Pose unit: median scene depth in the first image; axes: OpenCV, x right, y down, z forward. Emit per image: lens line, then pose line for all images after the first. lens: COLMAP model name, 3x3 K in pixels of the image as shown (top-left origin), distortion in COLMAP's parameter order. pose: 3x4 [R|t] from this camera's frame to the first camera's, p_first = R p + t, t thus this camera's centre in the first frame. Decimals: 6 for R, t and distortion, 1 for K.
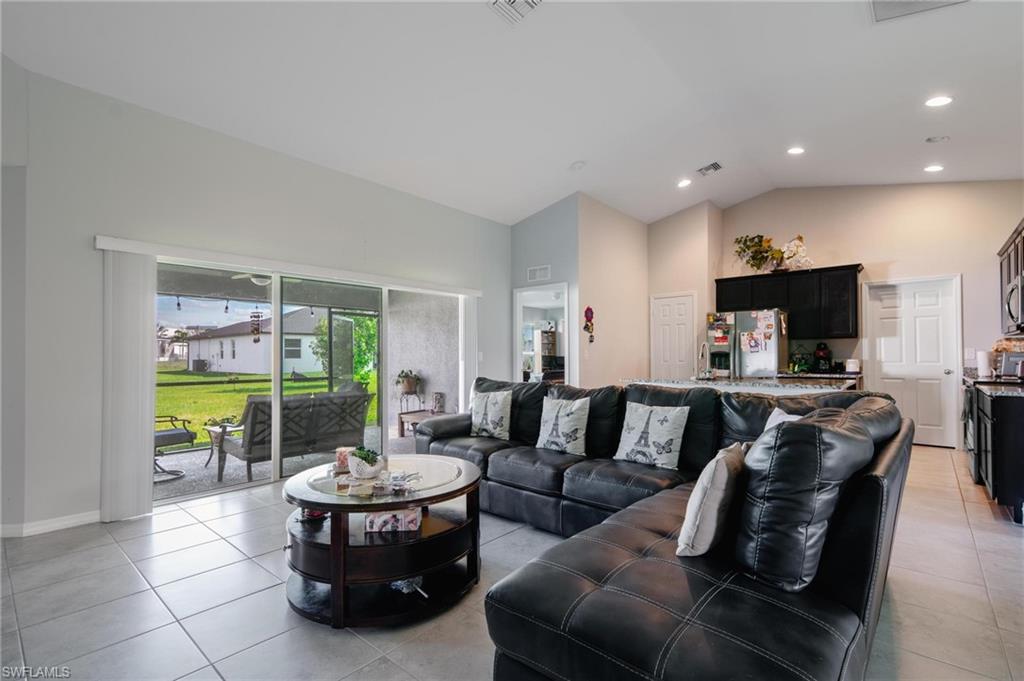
lens RADIAL K [[482.2, 0, 472.5], [0, 482.2, 351.7], [0, 0, 1]] dist [-0.008852, 0.001910]
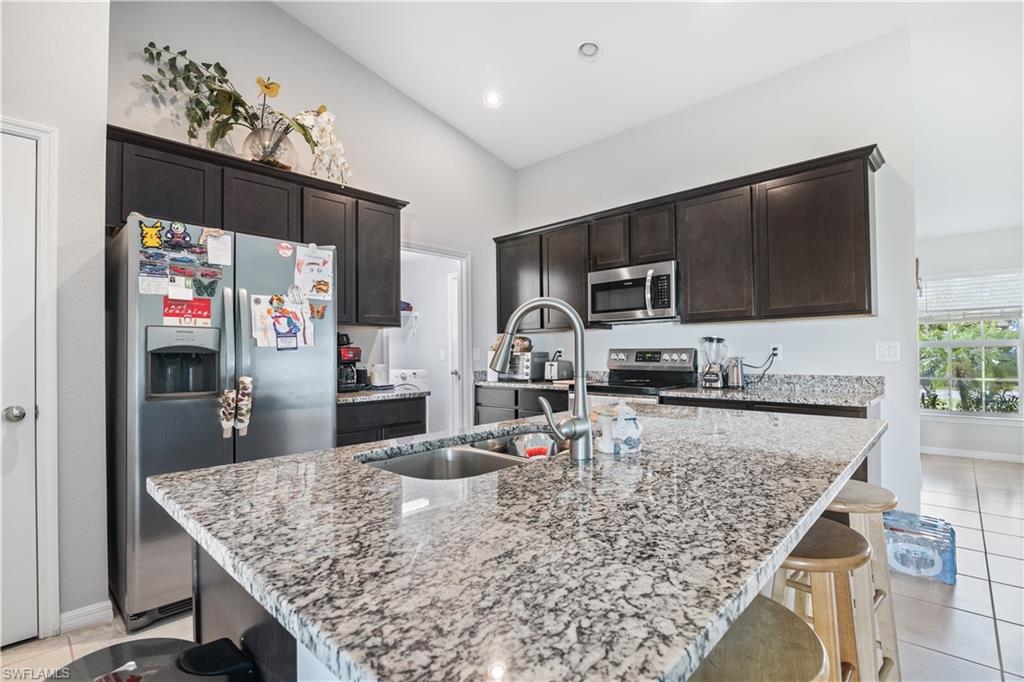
lens RADIAL K [[482.2, 0, 527.5], [0, 482.2, 327.8], [0, 0, 1]] dist [-0.008852, 0.001910]
pose [[-0.044621, 0.055595, 0.997456, 0.201433], [-0.001571, 0.998445, -0.055720, 0.004488], [-0.999003, -0.004054, -0.044464, 0.823243]]
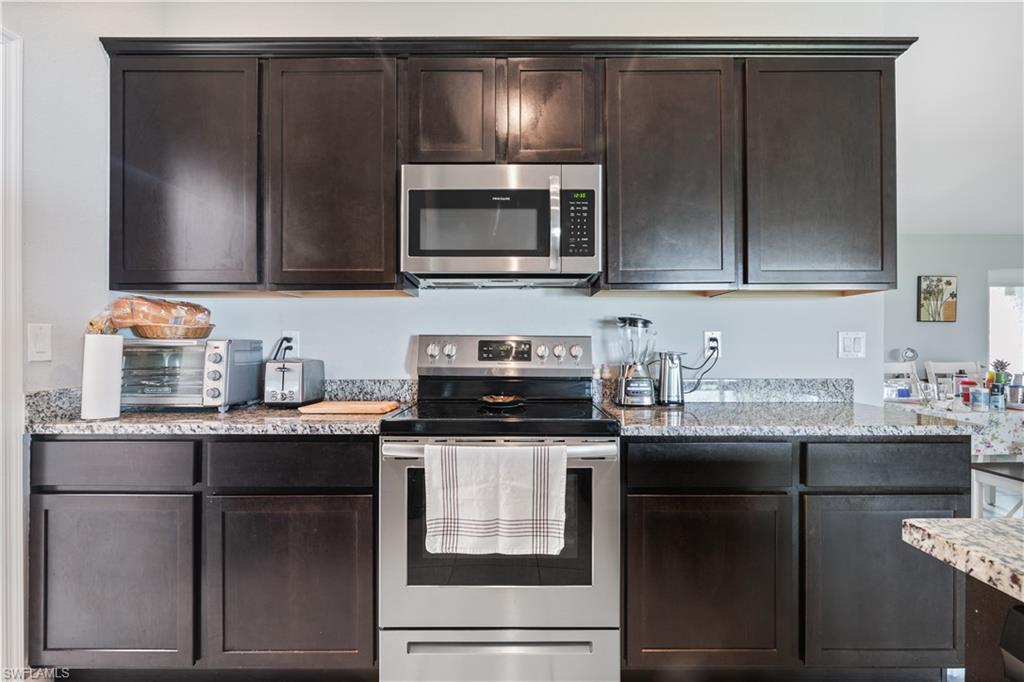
lens RADIAL K [[482.2, 0, 508.3], [0, 482.2, 339.0], [0, 0, 1]] dist [-0.008852, 0.001910]
pose [[-0.697816, 0.008440, 0.716227, 0.565637], [-0.006721, 0.999809, -0.018330, 0.004834], [-0.716245, -0.017604, -0.697627, 0.864315]]
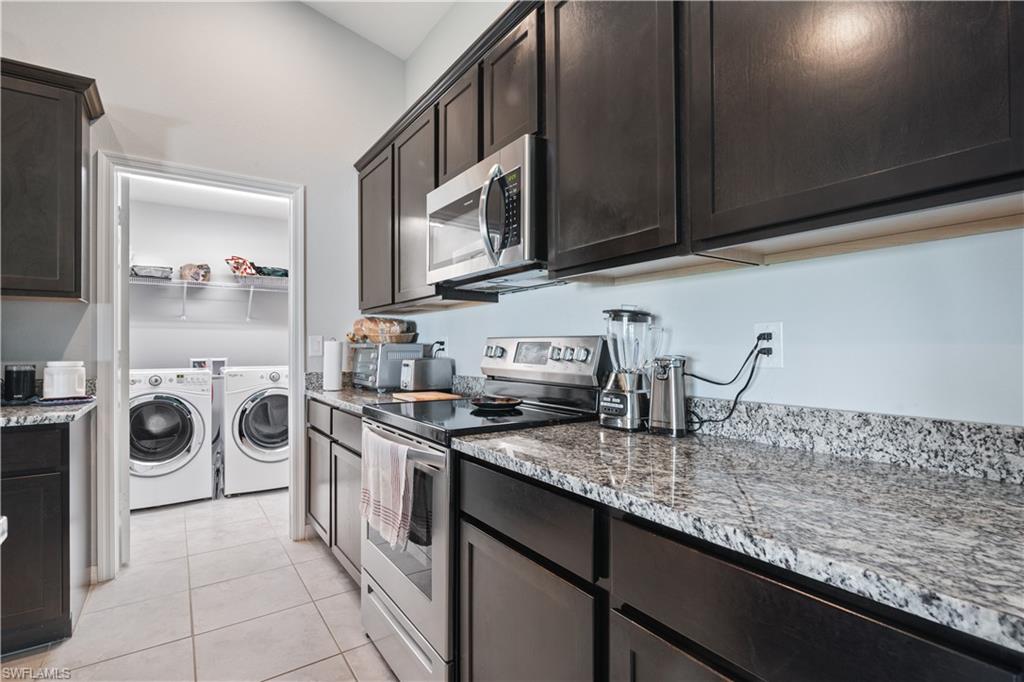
lens RADIAL K [[482.2, 0, 530.0], [0, 482.2, 345.3], [0, 0, 1]] dist [-0.008852, 0.001910]
pose [[0.168356, 0.005084, 0.985713, 0.496392], [-0.008280, 0.999959, -0.003743, 0.003141], [-0.985691, -0.007531, 0.168391, 0.597424]]
